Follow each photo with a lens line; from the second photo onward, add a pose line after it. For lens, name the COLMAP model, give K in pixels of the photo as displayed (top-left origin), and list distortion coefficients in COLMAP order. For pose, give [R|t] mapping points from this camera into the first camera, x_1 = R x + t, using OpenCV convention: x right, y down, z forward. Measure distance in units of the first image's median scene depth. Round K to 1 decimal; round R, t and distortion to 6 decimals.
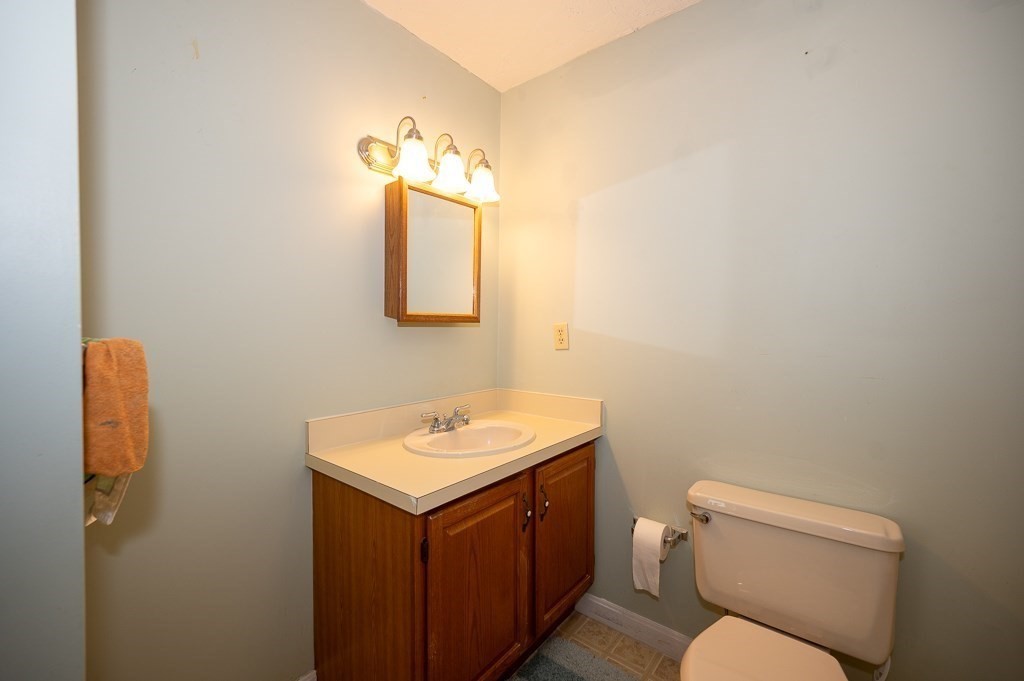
lens RADIAL K [[426.8, 0, 515.4], [0, 426.8, 339.2], [0, 0, 1]] dist [0.000494, 0.000165]
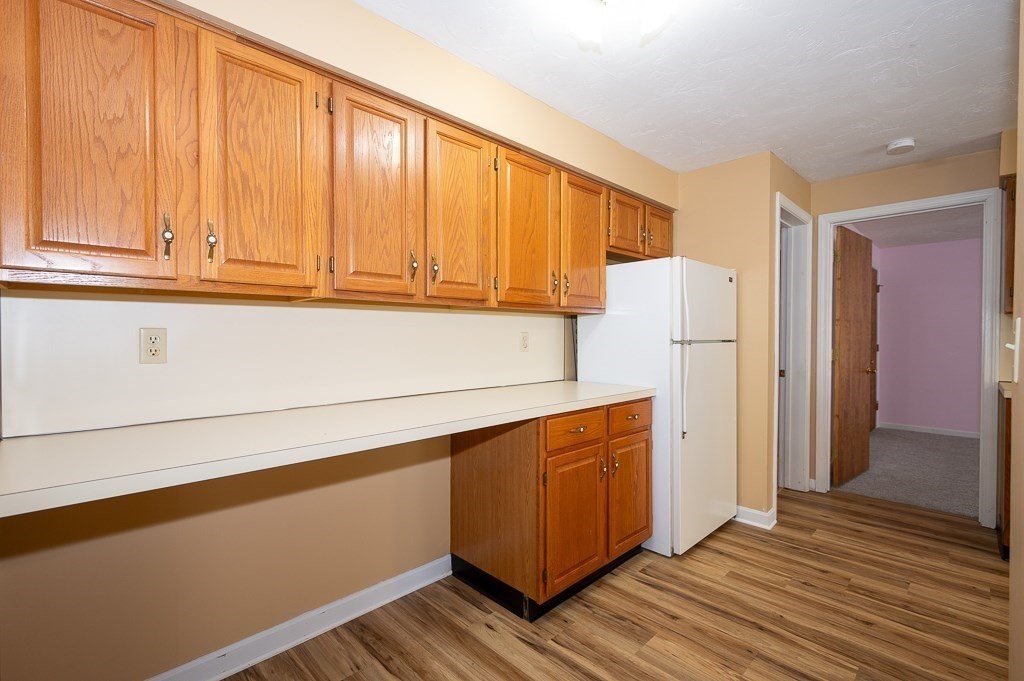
lens RADIAL K [[453.5, 0, 511.2], [0, 453.5, 339.3], [0, 0, 1]] dist [-0.000122, -0.001291]
pose [[0.993634, 0.000291, -0.112655, -0.107798], [-0.002828, 0.999746, -0.022361, 0.001980], [0.112619, 0.022537, 0.993383, -0.558754]]
